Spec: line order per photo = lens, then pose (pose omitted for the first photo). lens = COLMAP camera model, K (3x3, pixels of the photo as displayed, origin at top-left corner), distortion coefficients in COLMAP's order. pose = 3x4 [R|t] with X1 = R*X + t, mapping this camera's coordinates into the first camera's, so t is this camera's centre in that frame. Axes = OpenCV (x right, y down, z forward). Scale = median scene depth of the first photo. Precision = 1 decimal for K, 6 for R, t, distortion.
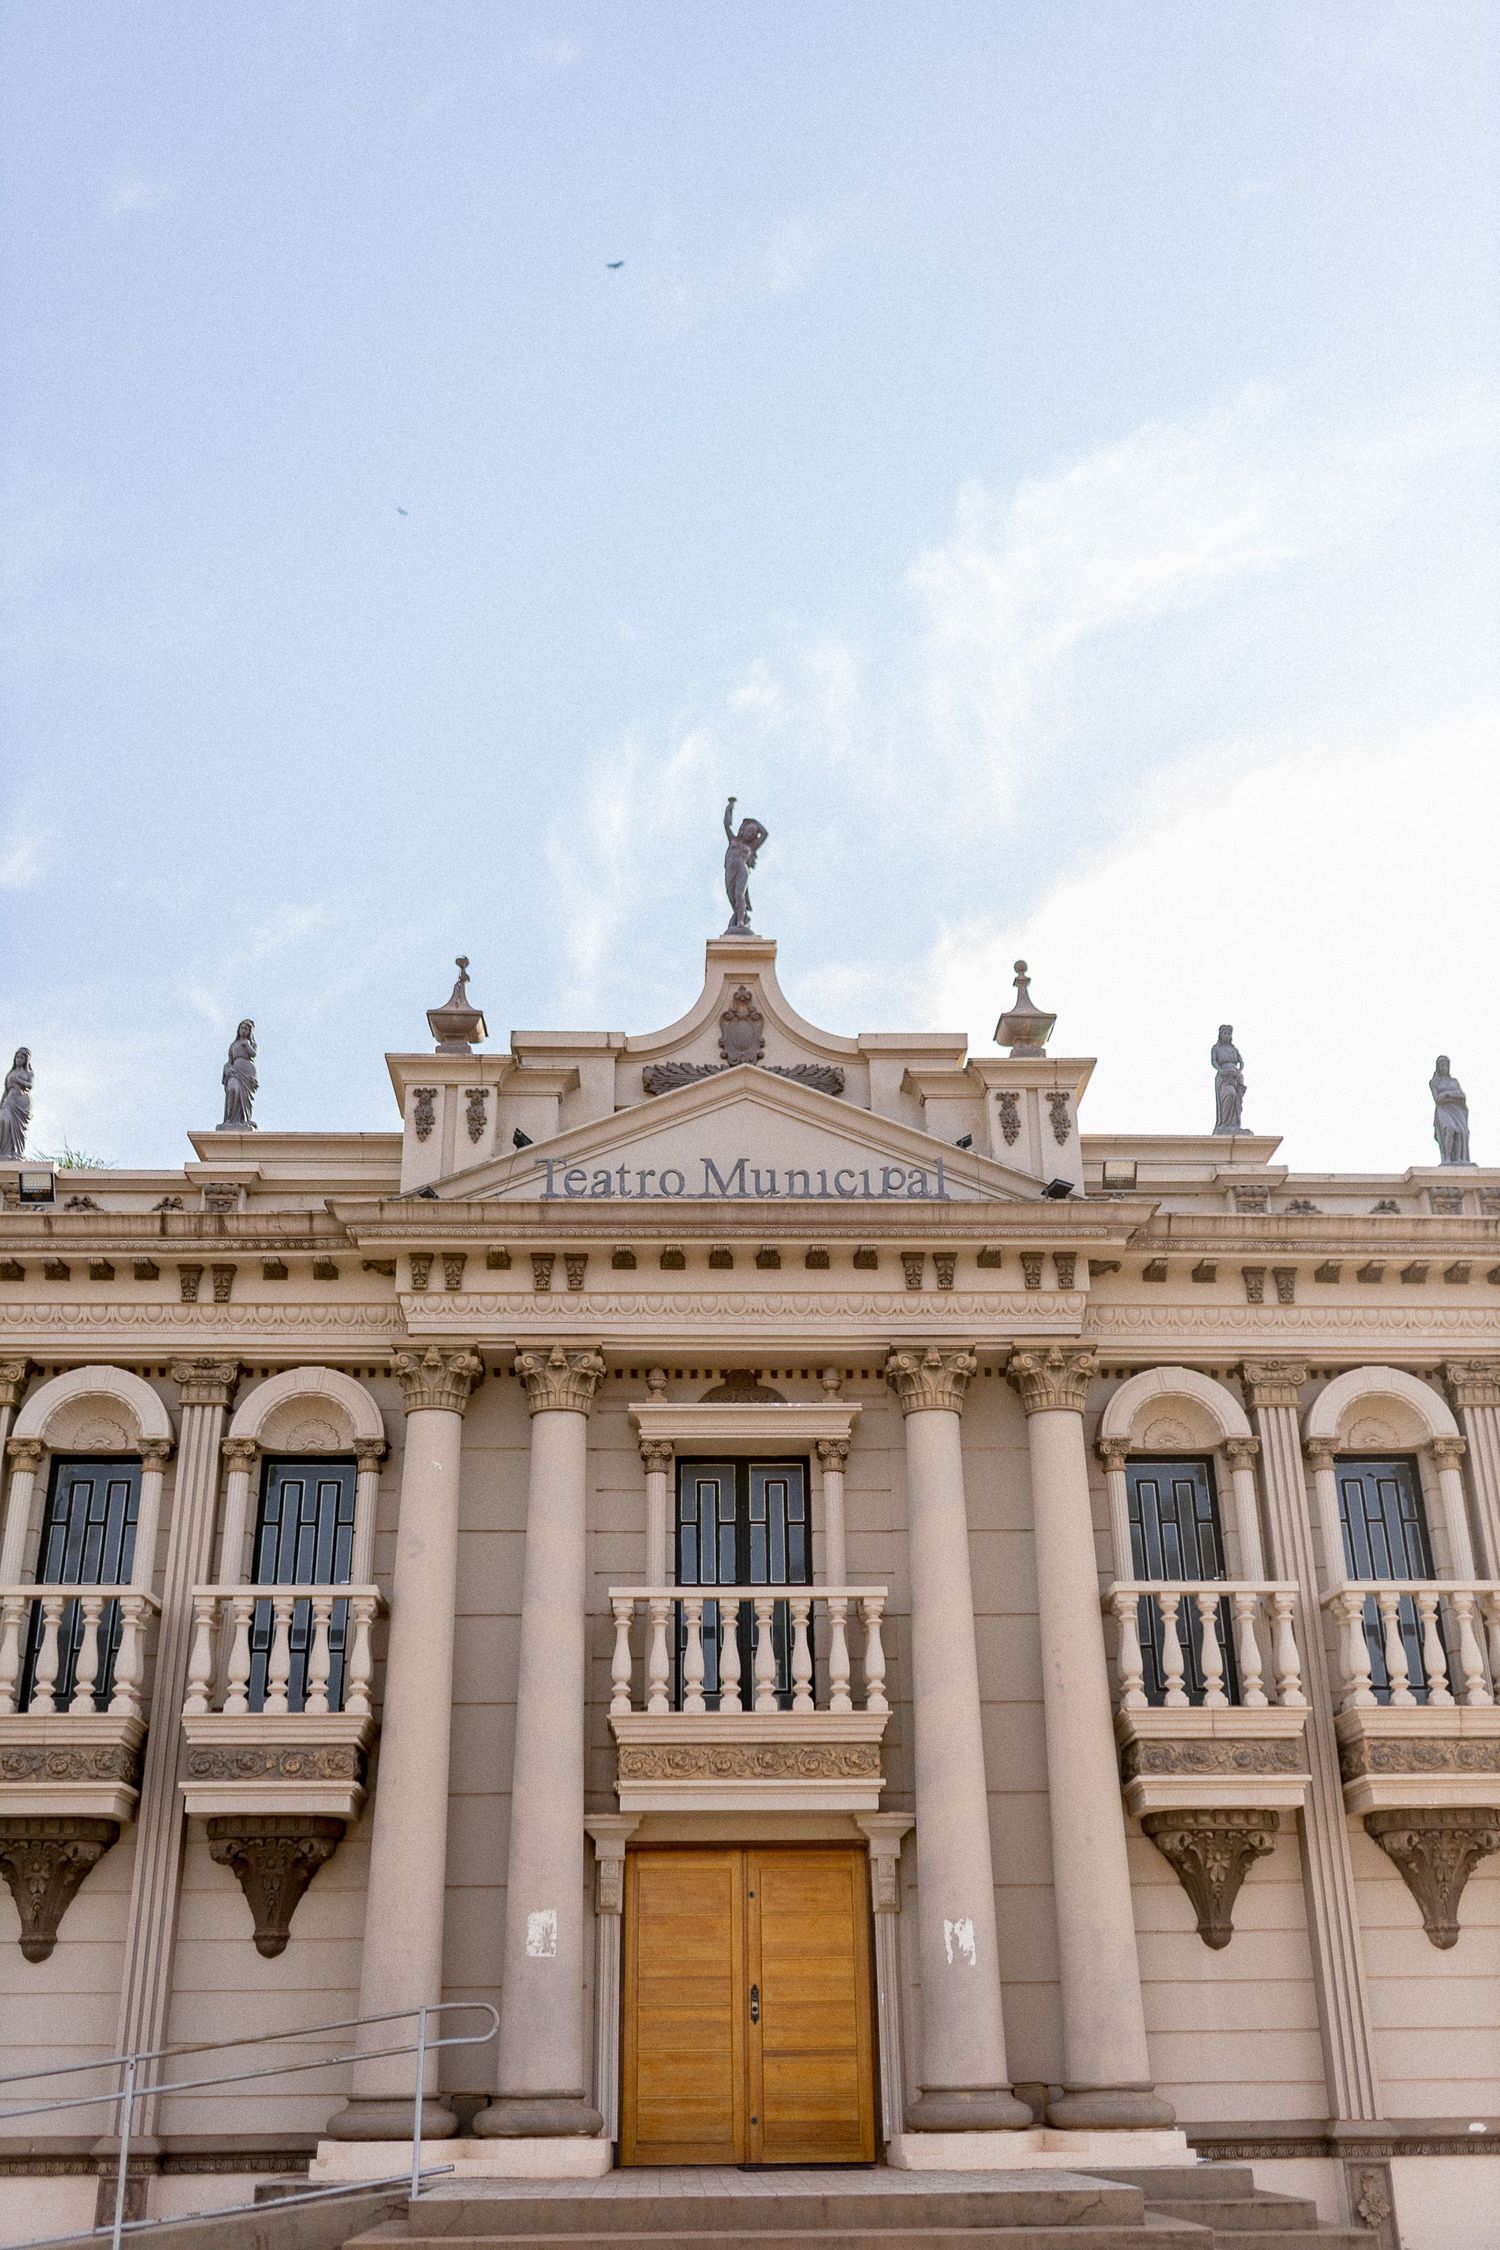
lens RADIAL K [[2126.2, 0, 750.4], [0, 2126.2, 1110.7], [0, 0, 1]] dist [0.000879, 0.001541]
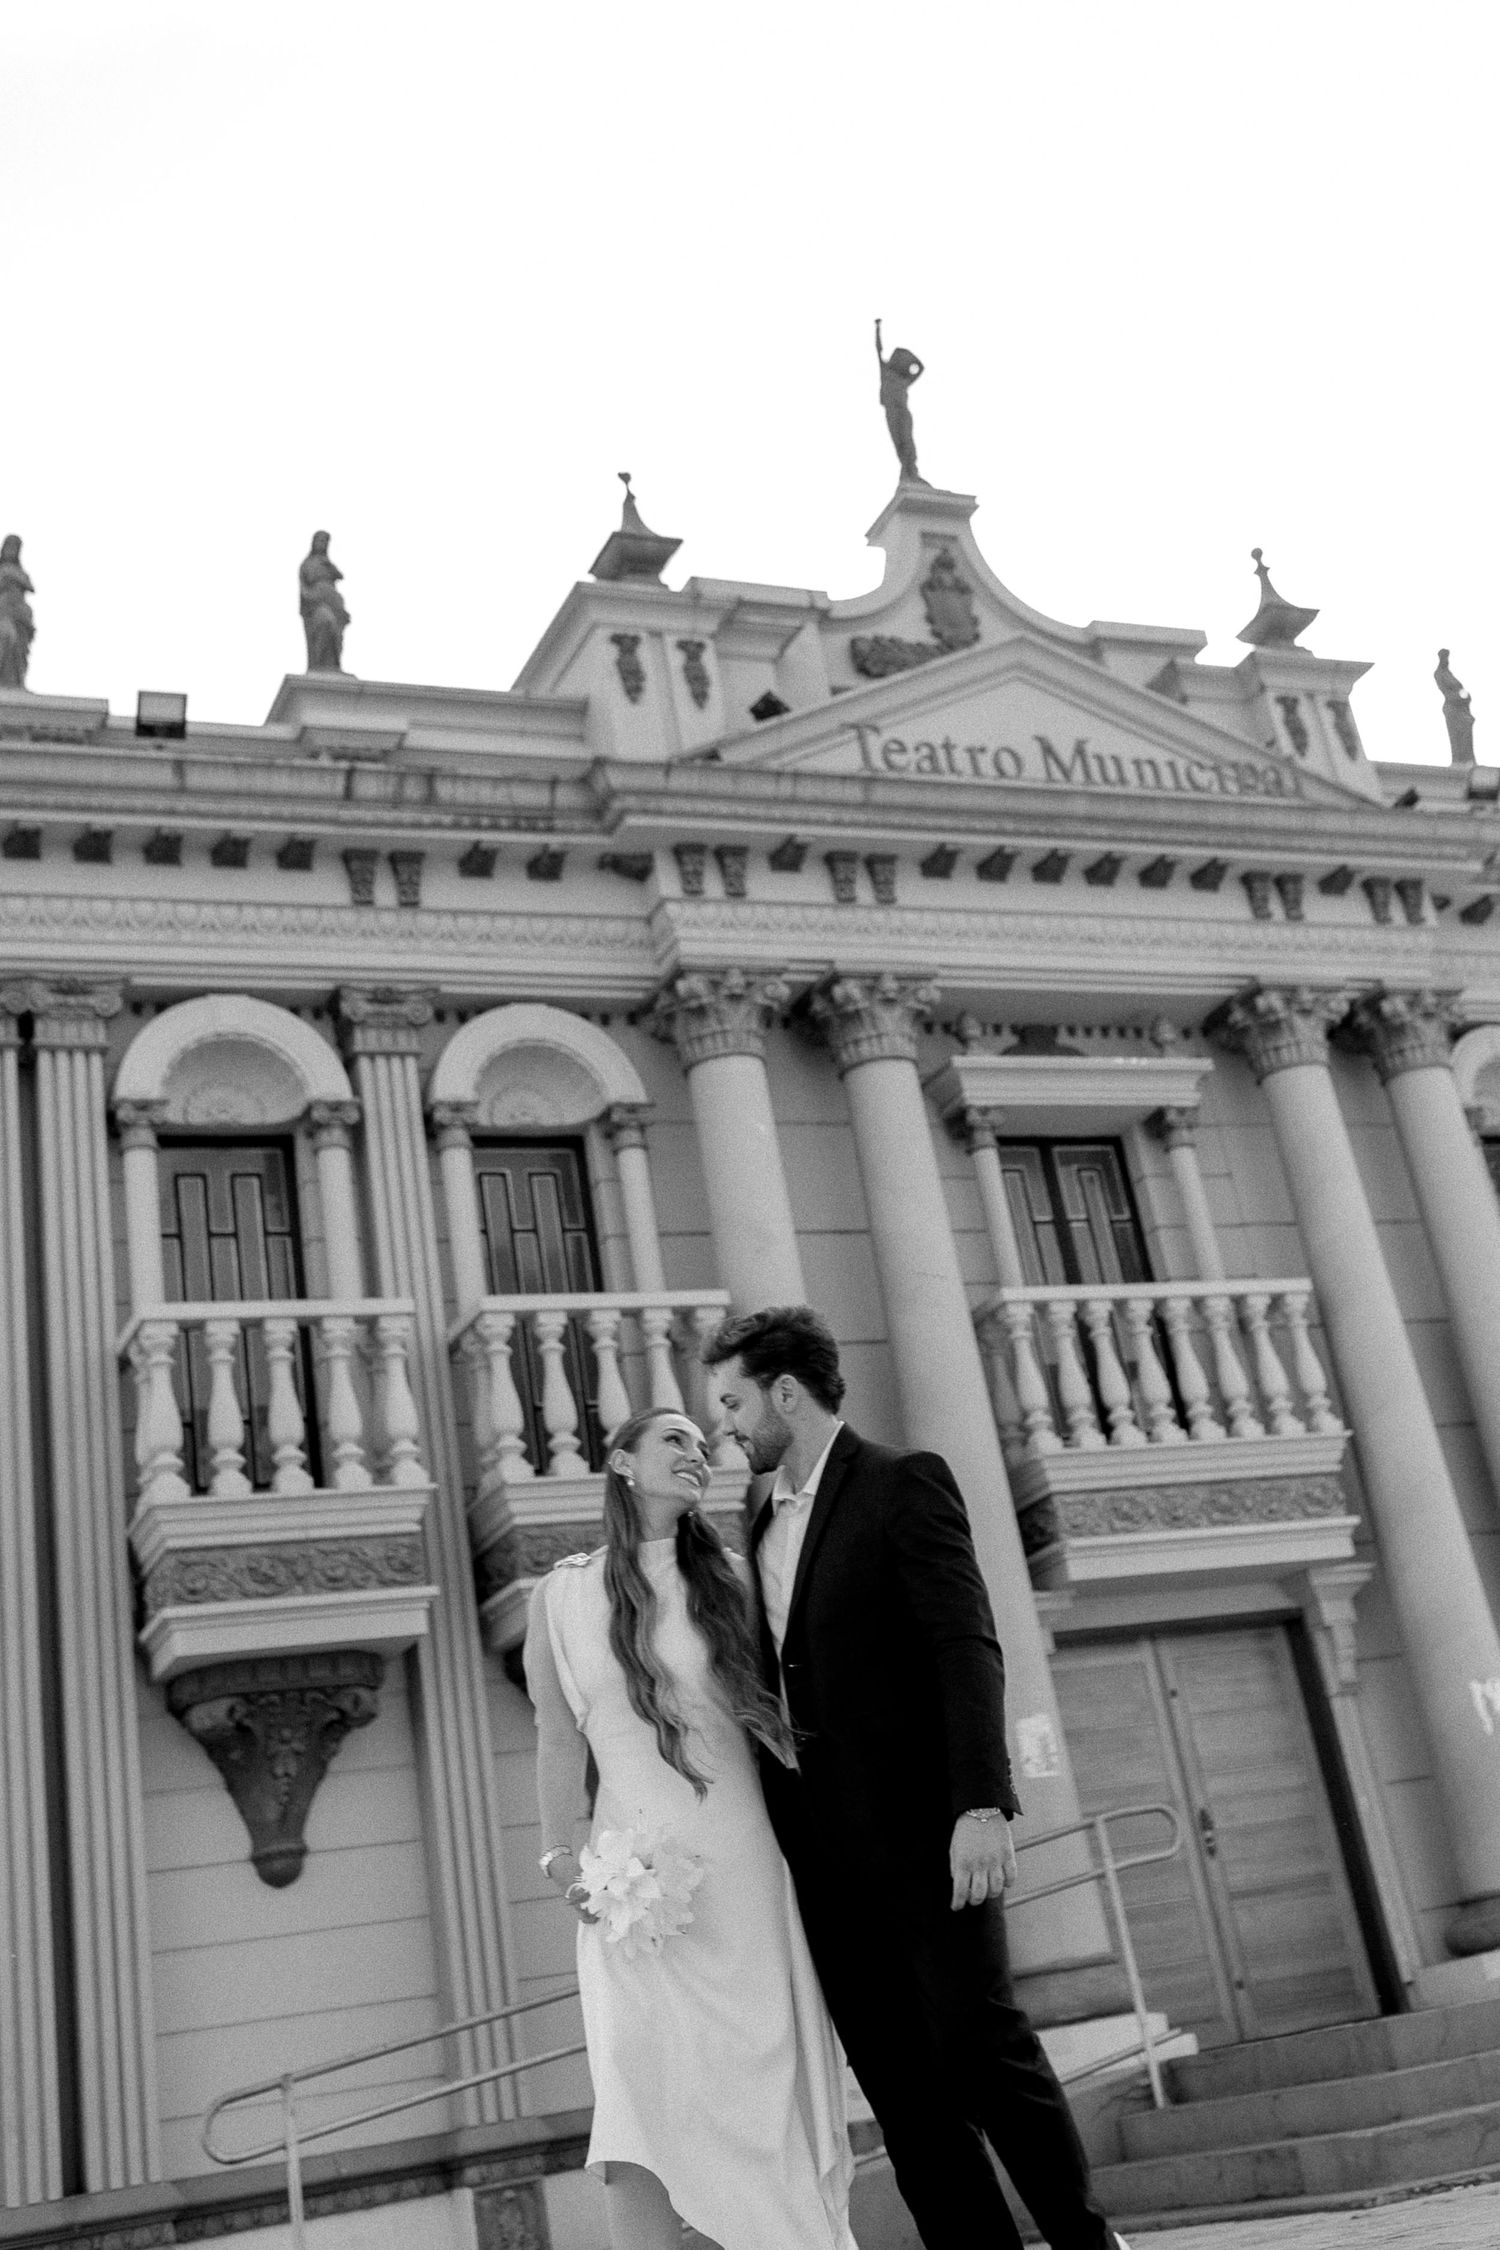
lens RADIAL K [[2616.0, 0, 806.3], [0, 2616.0, 857.8], [0, 0, 1]] dist [-0.000968, 0.010444]
pose [[0.910670, 0.039896, 0.411203, -0.484525], [-0.013851, 0.997715, -0.066127, 0.130044], [-0.412902, 0.054524, 0.909142, 0.186504]]
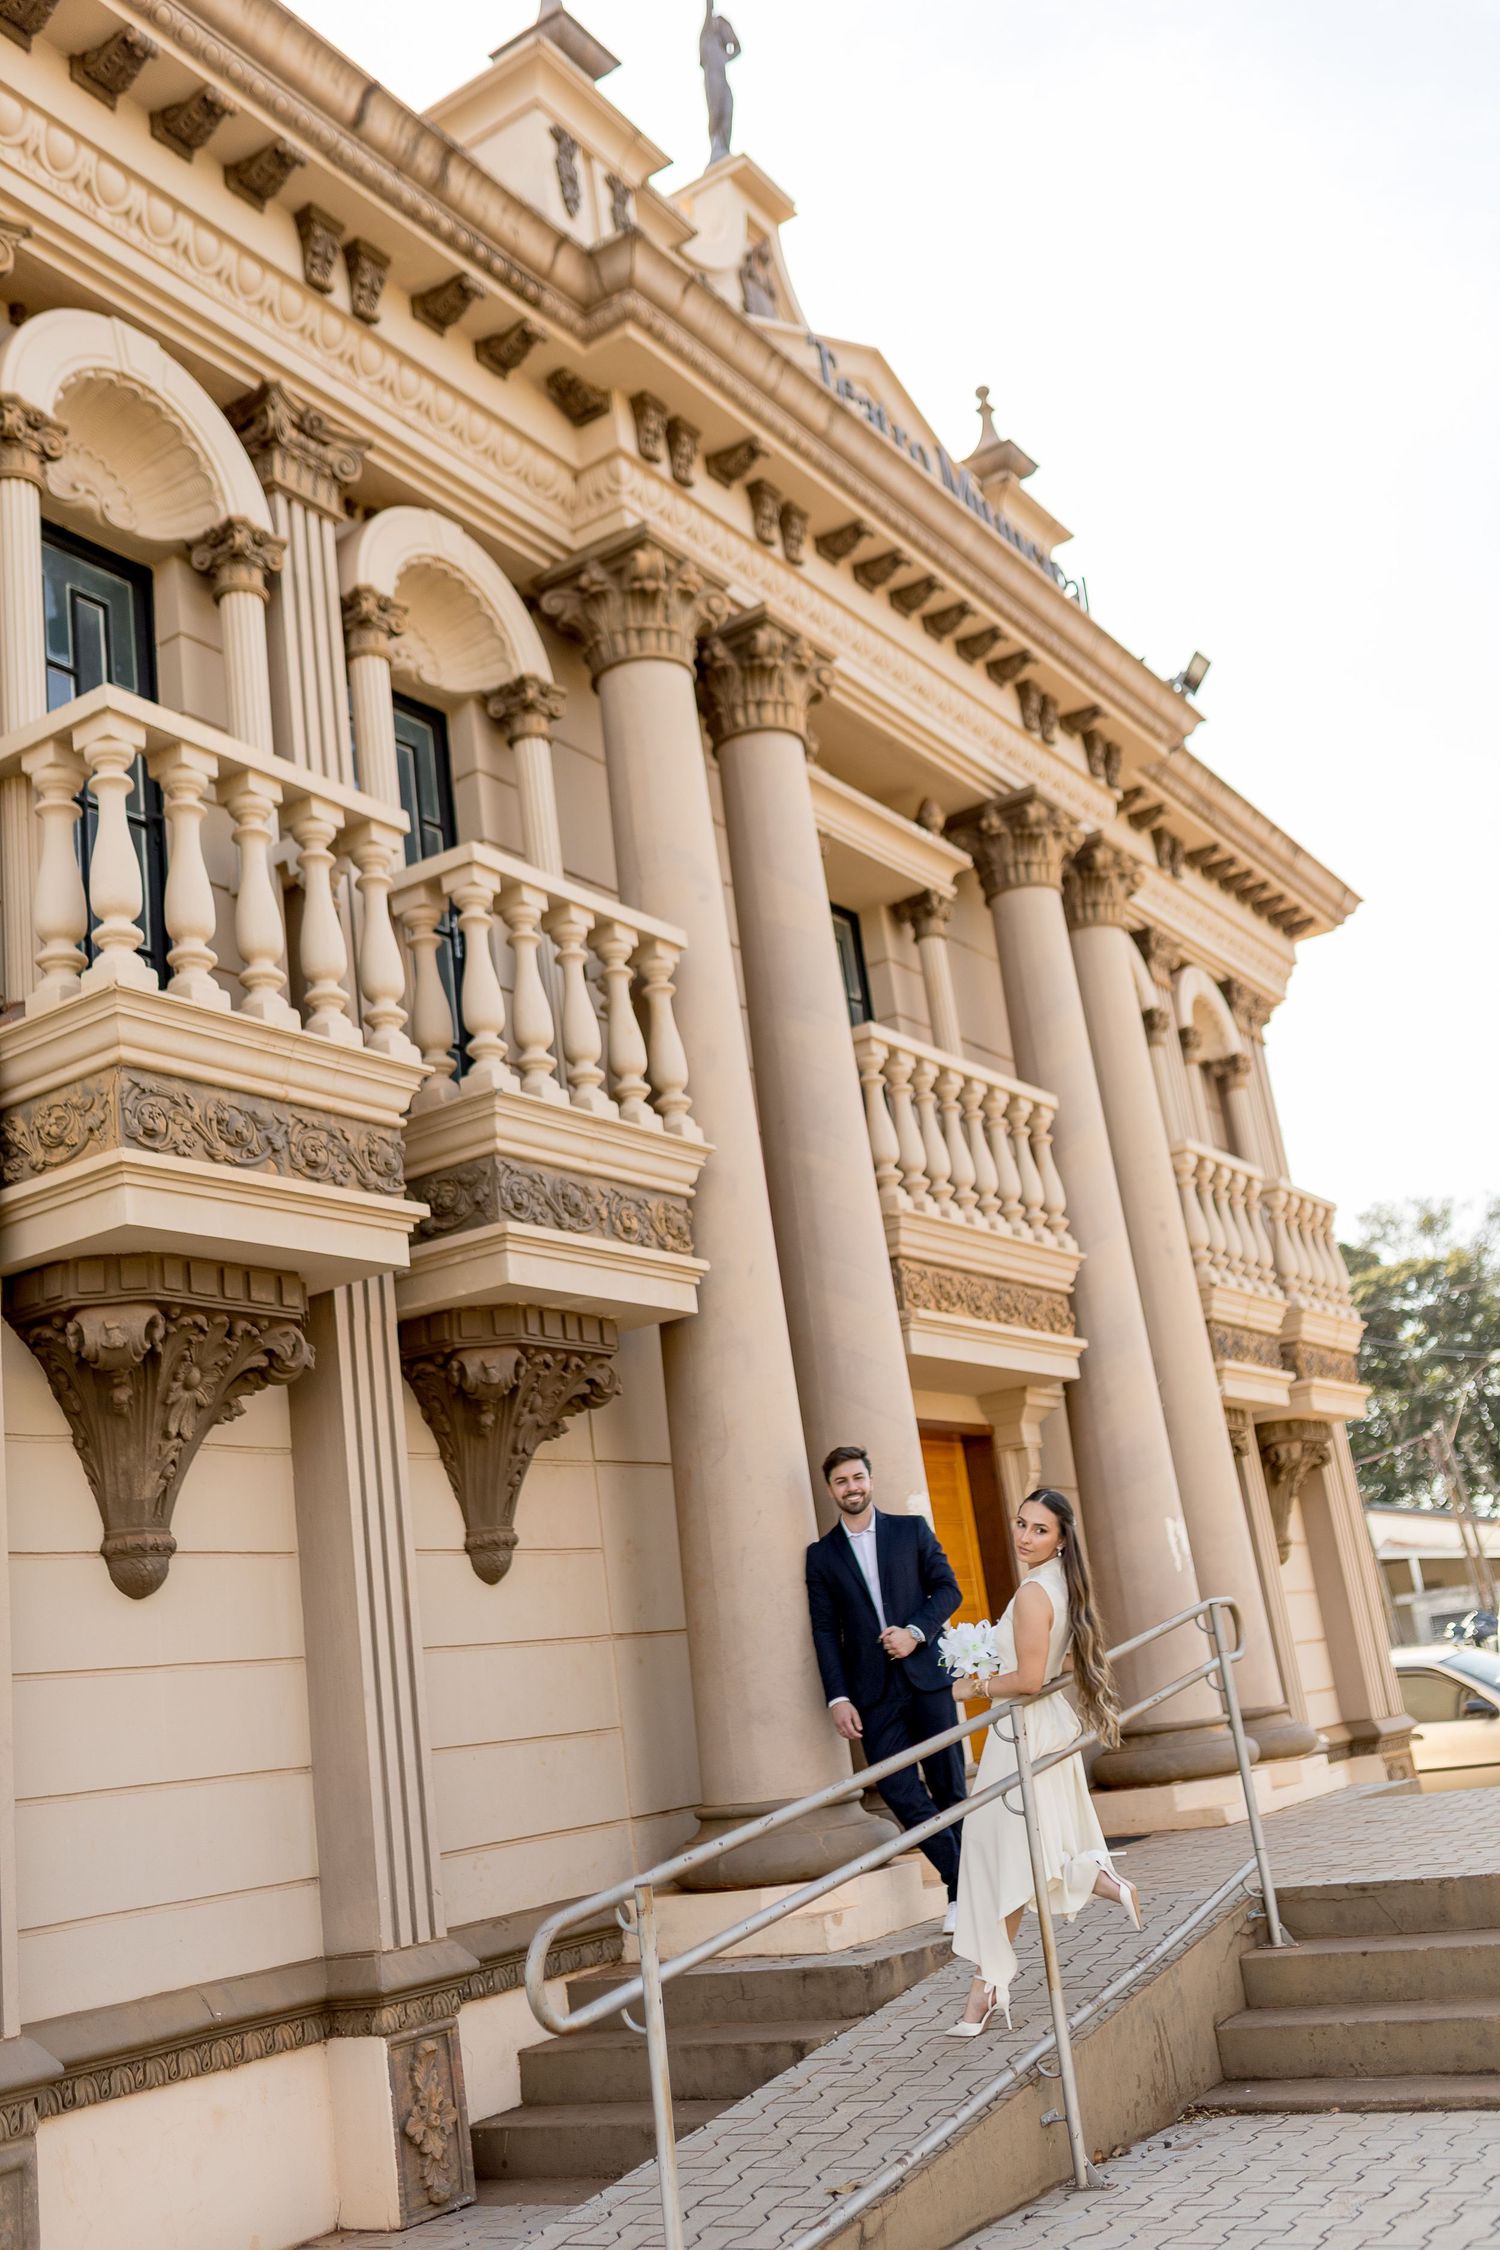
lens RADIAL K [[2126.2, 0, 750.4], [0, 2126.2, 1110.7], [0, 0, 1]] dist [0.000879, 0.001541]
pose [[0.573651, 0.167060, 0.801883, -0.569906], [-0.228282, 0.972799, -0.039360, 0.271017], [-0.786646, -0.160476, 0.596184, 0.613173]]
